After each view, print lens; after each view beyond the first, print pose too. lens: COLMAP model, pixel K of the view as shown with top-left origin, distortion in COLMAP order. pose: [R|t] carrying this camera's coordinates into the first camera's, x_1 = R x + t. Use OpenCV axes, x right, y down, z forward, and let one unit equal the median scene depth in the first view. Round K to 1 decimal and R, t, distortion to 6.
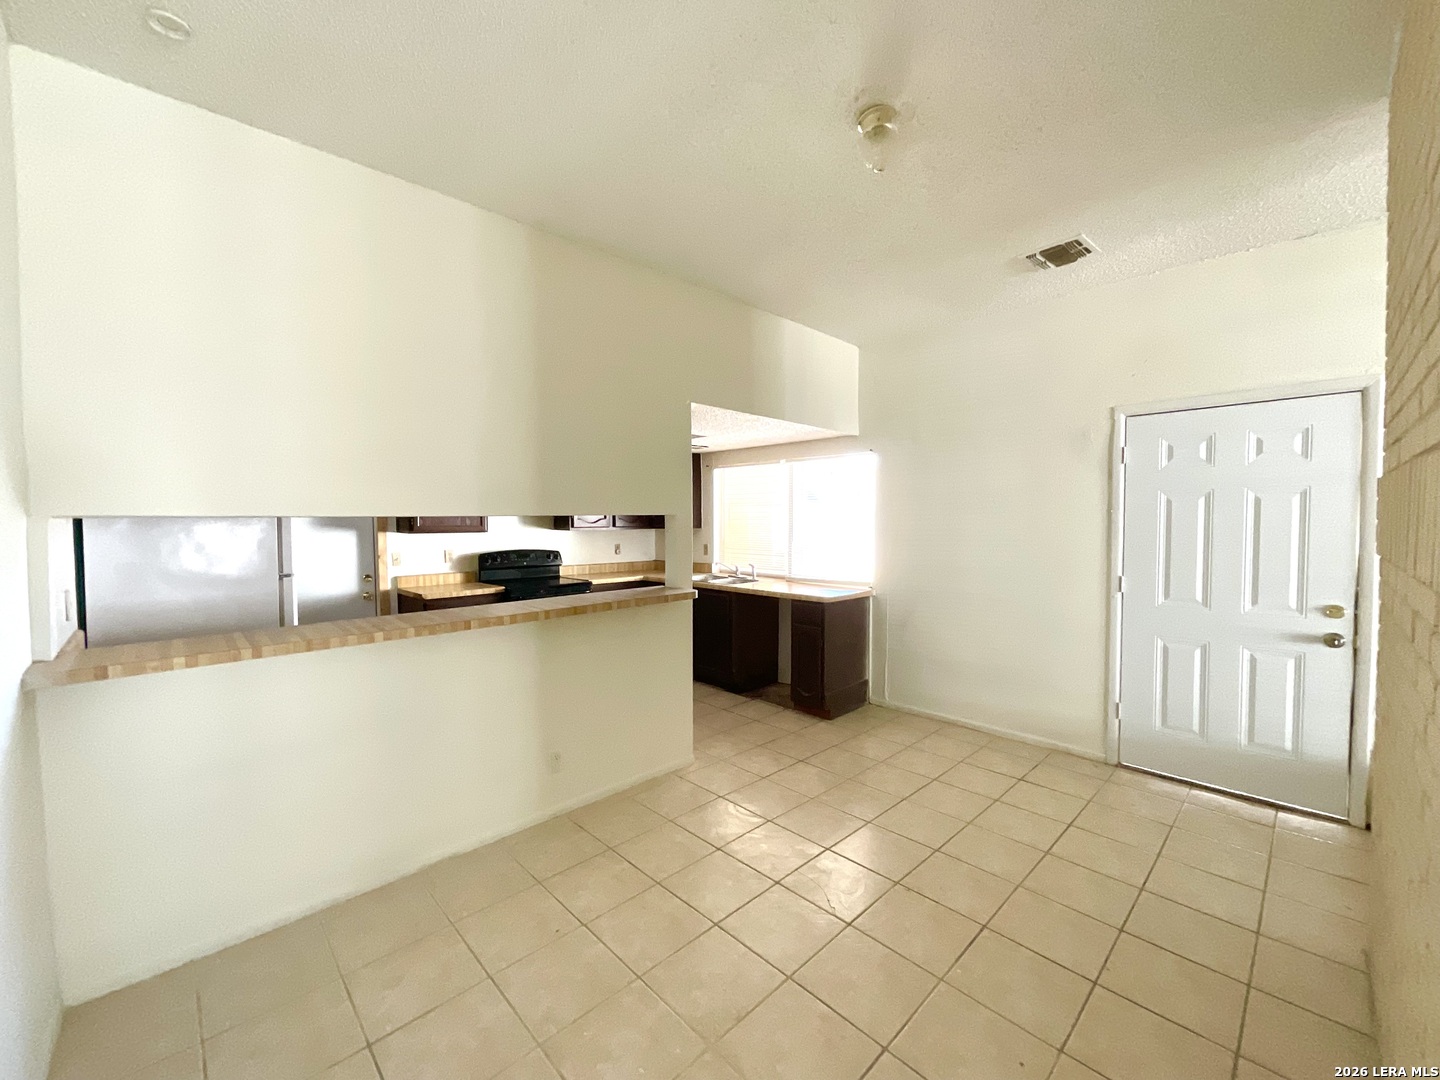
lens RADIAL K [[571.1, 0, 715.2], [0, 571.1, 543.7], [0, 0, 1]] dist [-0.029394, 0.000072]
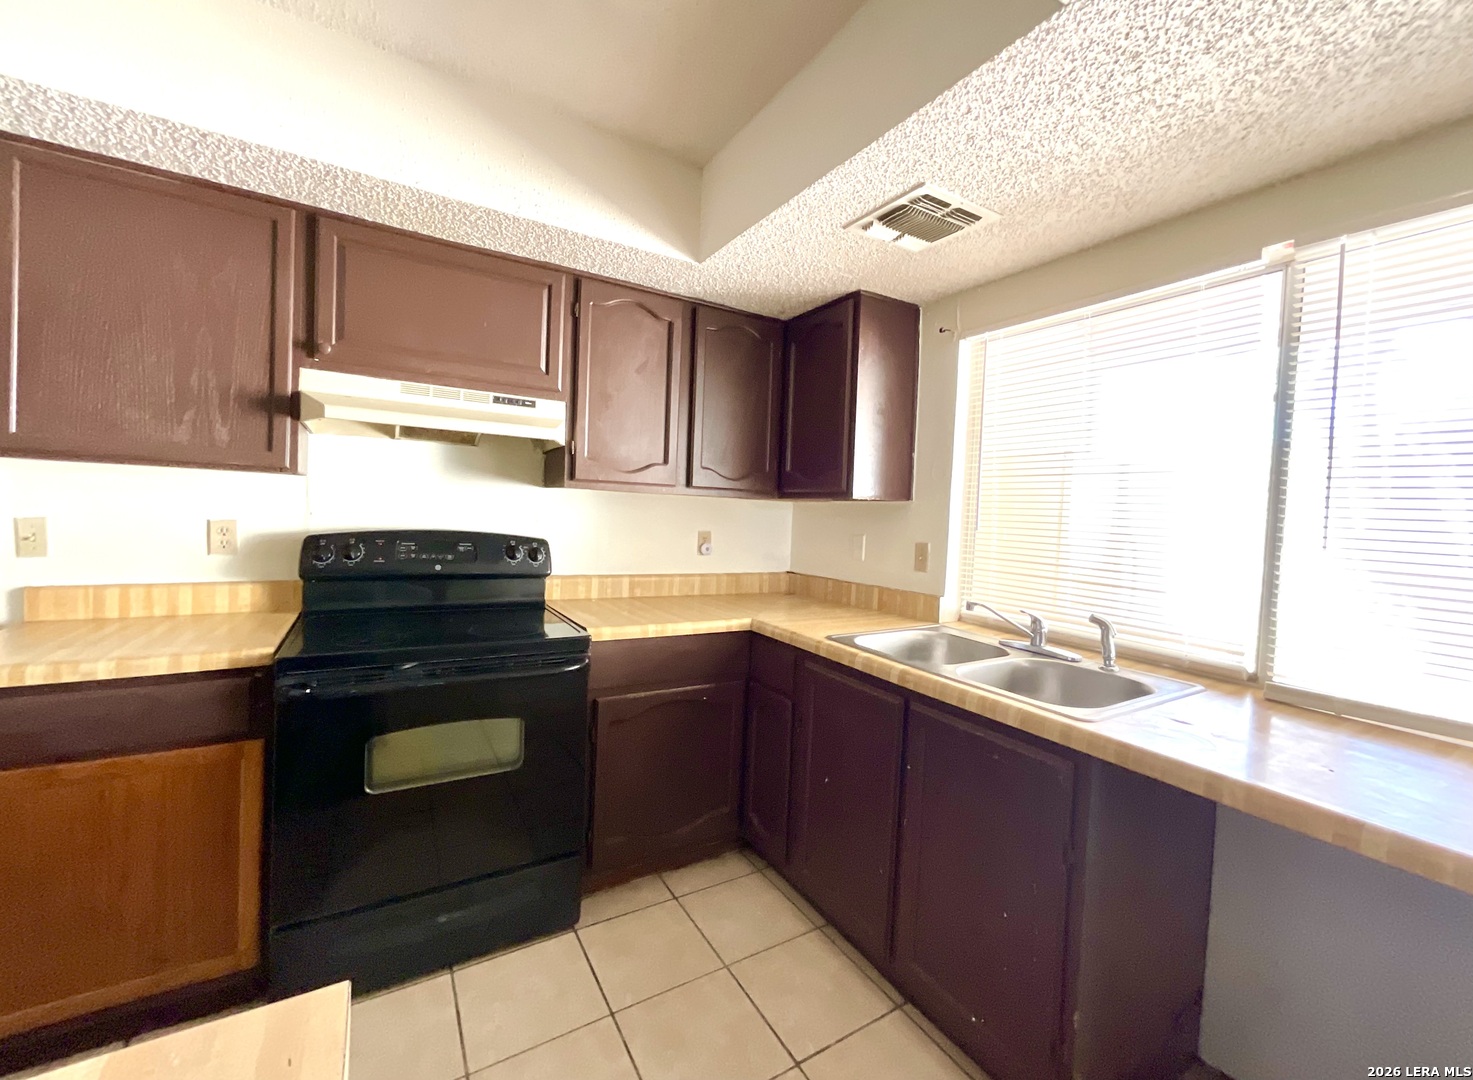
lens RADIAL K [[592.7, 0, 734.0], [0, 592.7, 527.8], [0, 0, 1]] dist [-0.002374, 0.000226]
pose [[0.975530, 0.051479, -0.213756, -0.064425], [-0.054956, 0.998435, -0.010351, 0.001825], [0.212889, 0.021844, 0.976832, 0.685938]]
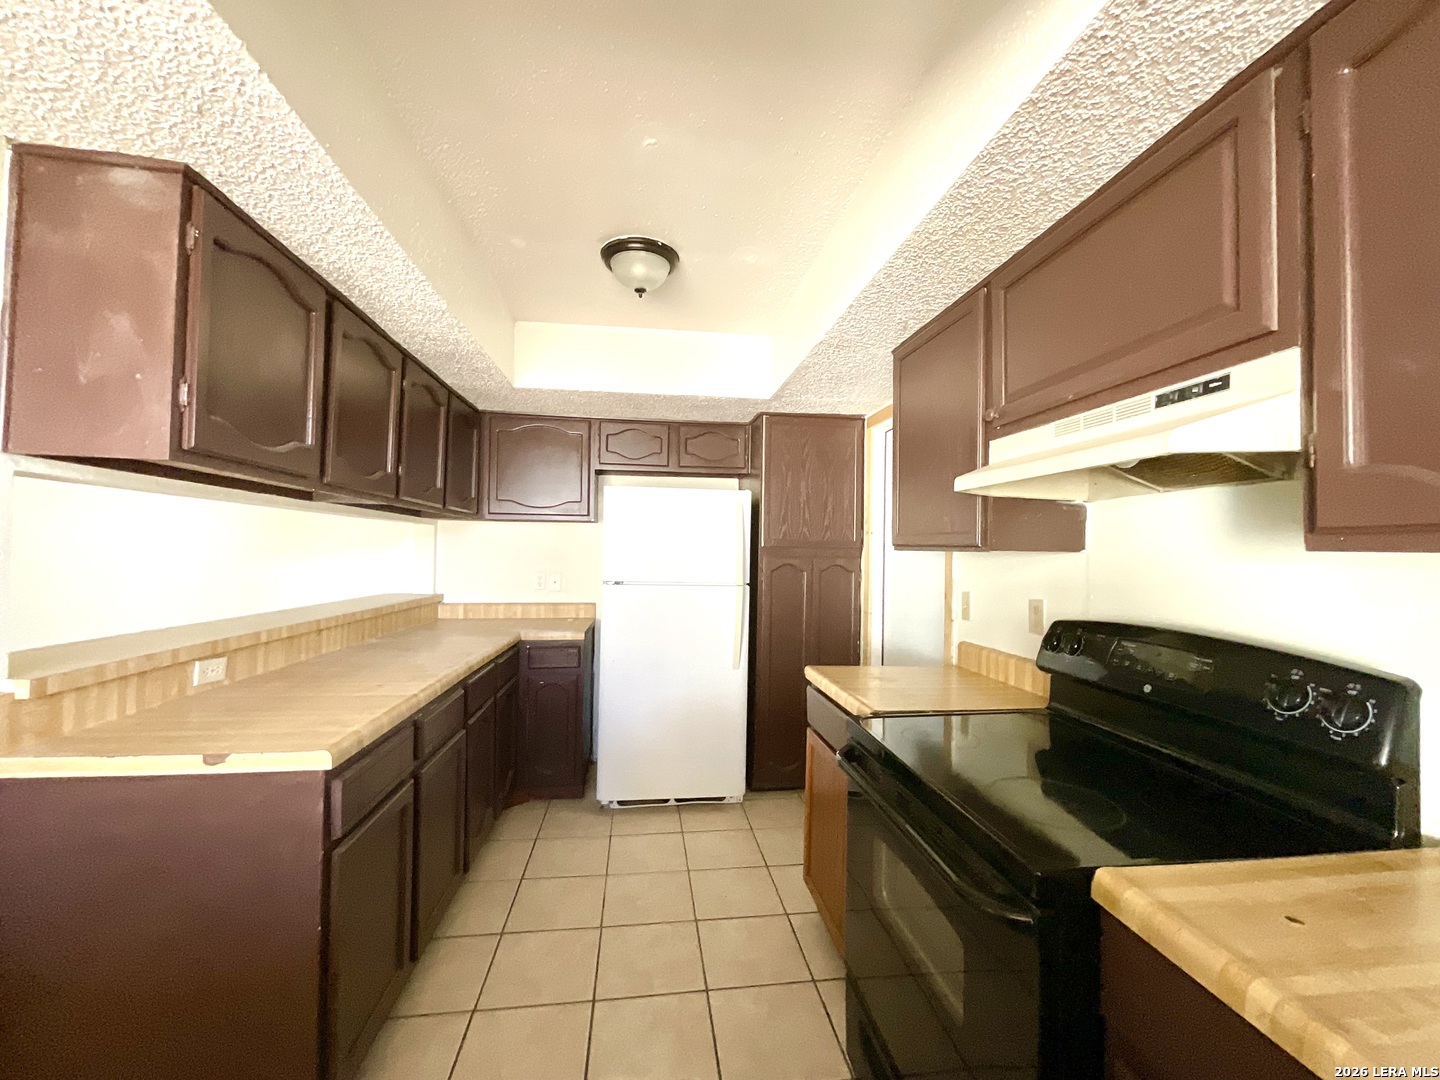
lens RADIAL K [[579.6, 0, 720.8], [0, 579.6, 543.3], [0, 0, 1]] dist [-0.003219, 0.000382]
pose [[-0.589446, -0.011649, -0.807724, -0.042518], [-0.047100, 0.998691, 0.019969, -0.023574], [0.806433, 0.049815, -0.589223, 1.036523]]
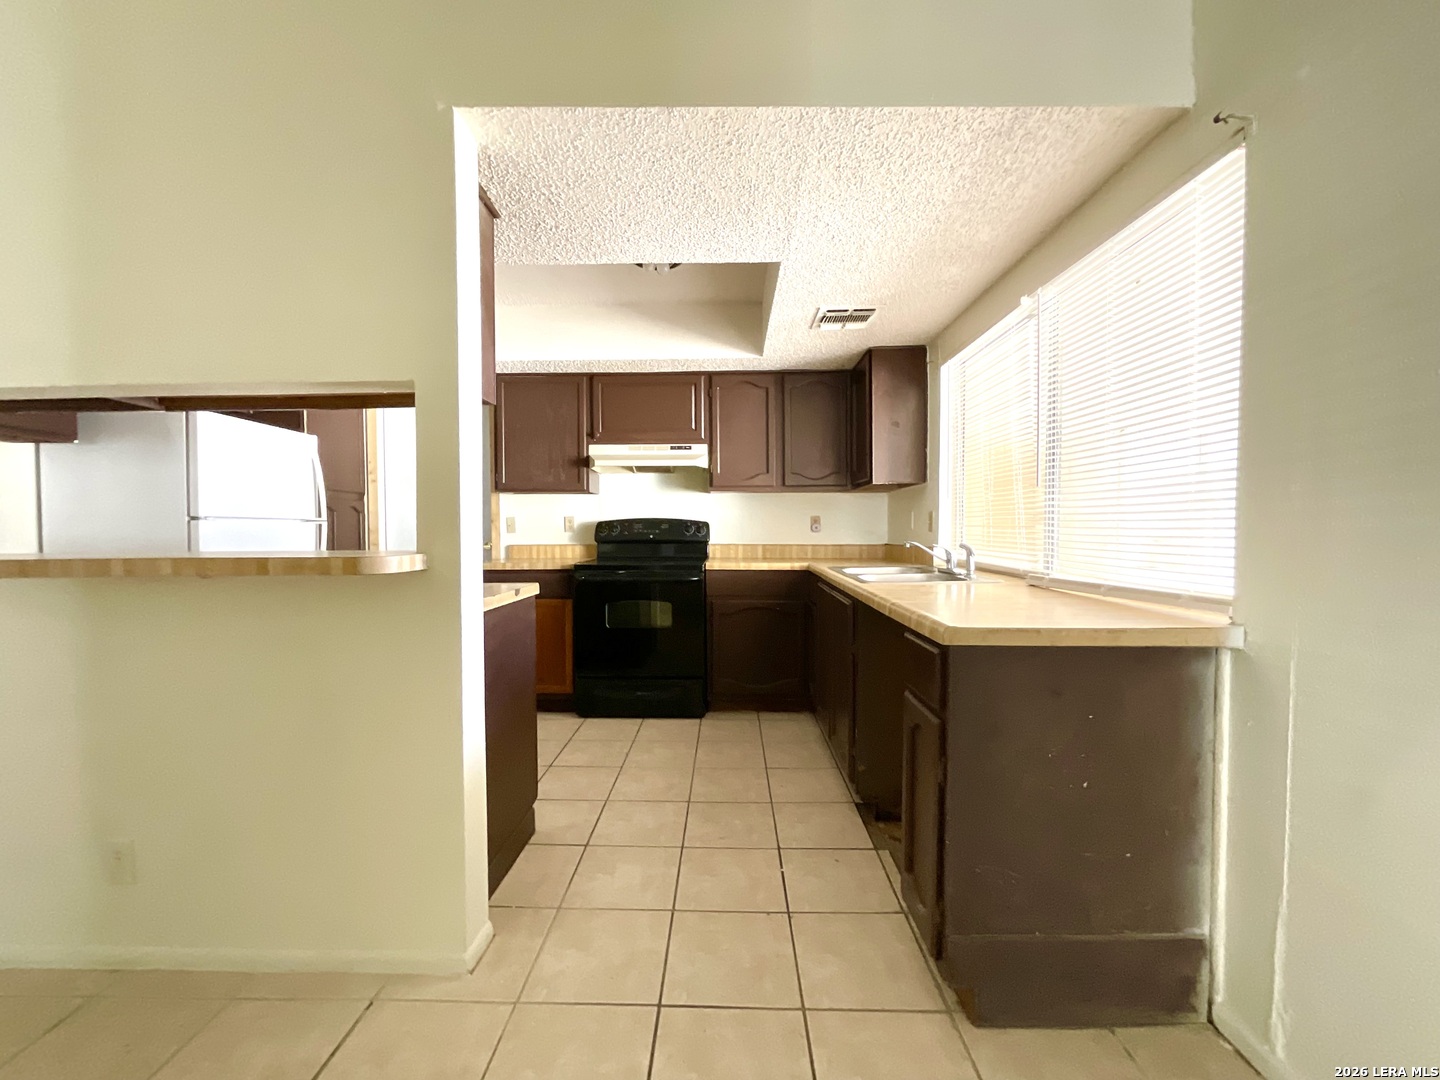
lens RADIAL K [[579.6, 0, 720.8], [0, 579.6, 543.3], [0, 0, 1]] dist [-0.003219, 0.000382]
pose [[0.712267, 0.021404, -0.701582, 0.263500], [-0.028913, 0.999581, 0.001142, 0.041288], [0.701313, 0.019471, 0.712588, 0.552063]]
